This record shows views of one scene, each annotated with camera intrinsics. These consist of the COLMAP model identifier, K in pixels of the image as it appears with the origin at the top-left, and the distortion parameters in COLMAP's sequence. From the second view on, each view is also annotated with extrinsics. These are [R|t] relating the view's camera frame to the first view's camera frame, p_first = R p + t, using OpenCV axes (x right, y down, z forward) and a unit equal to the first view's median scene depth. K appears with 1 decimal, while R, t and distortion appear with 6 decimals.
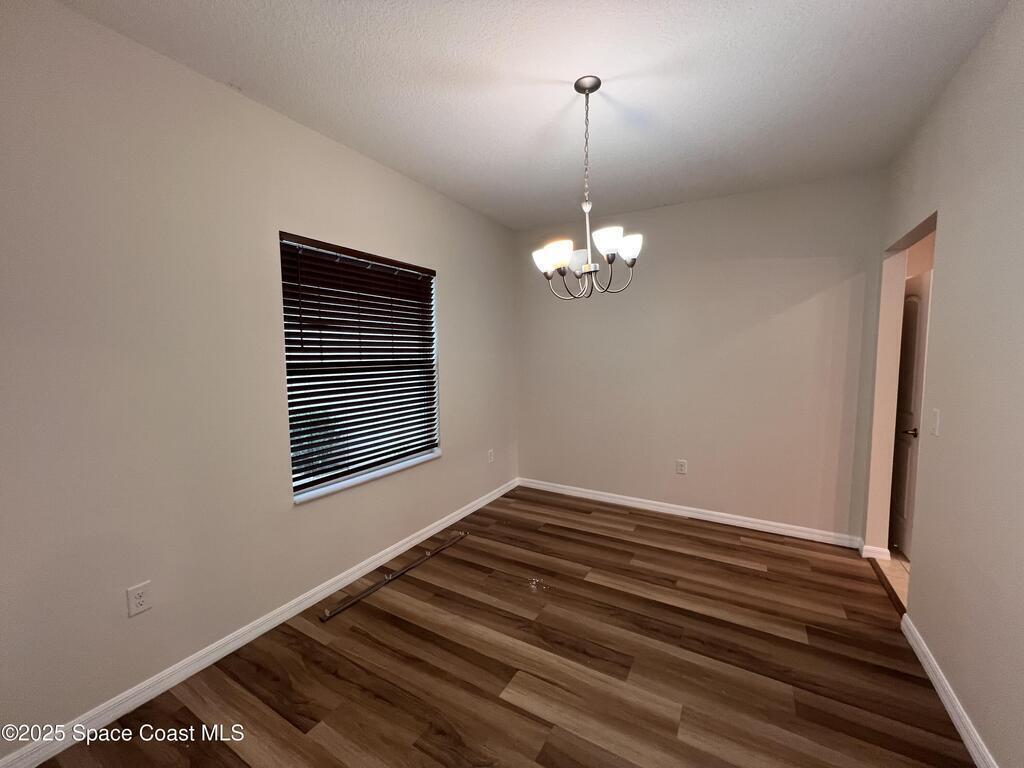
lens RADIAL K [[413.7, 0, 527.1], [0, 413.7, 383.8], [0, 0, 1]] dist [0.025432, 0.000105]
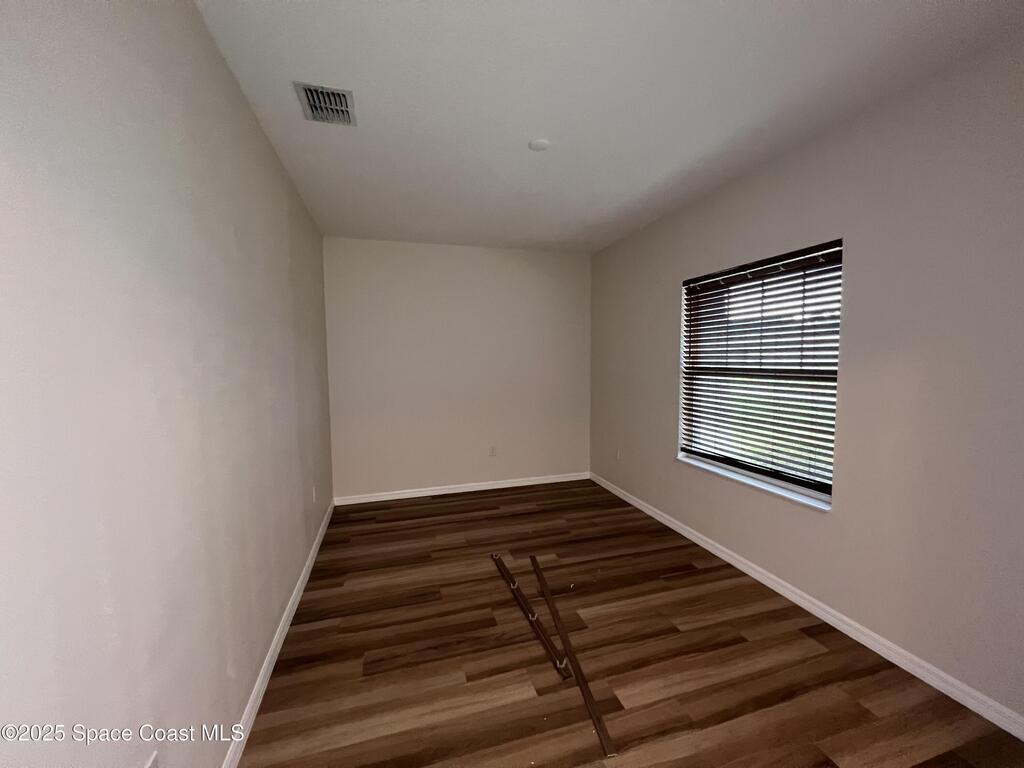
lens RADIAL K [[408.2, 0, 512.0], [0, 408.2, 384.0], [0, 0, 1]] dist [0.000048, -0.000057]
pose [[-0.699966, 0.055030, -0.712053, 0.661420], [-0.045454, 0.991573, 0.121315, -0.098761], [0.712728, 0.117282, -0.691566, 1.142267]]
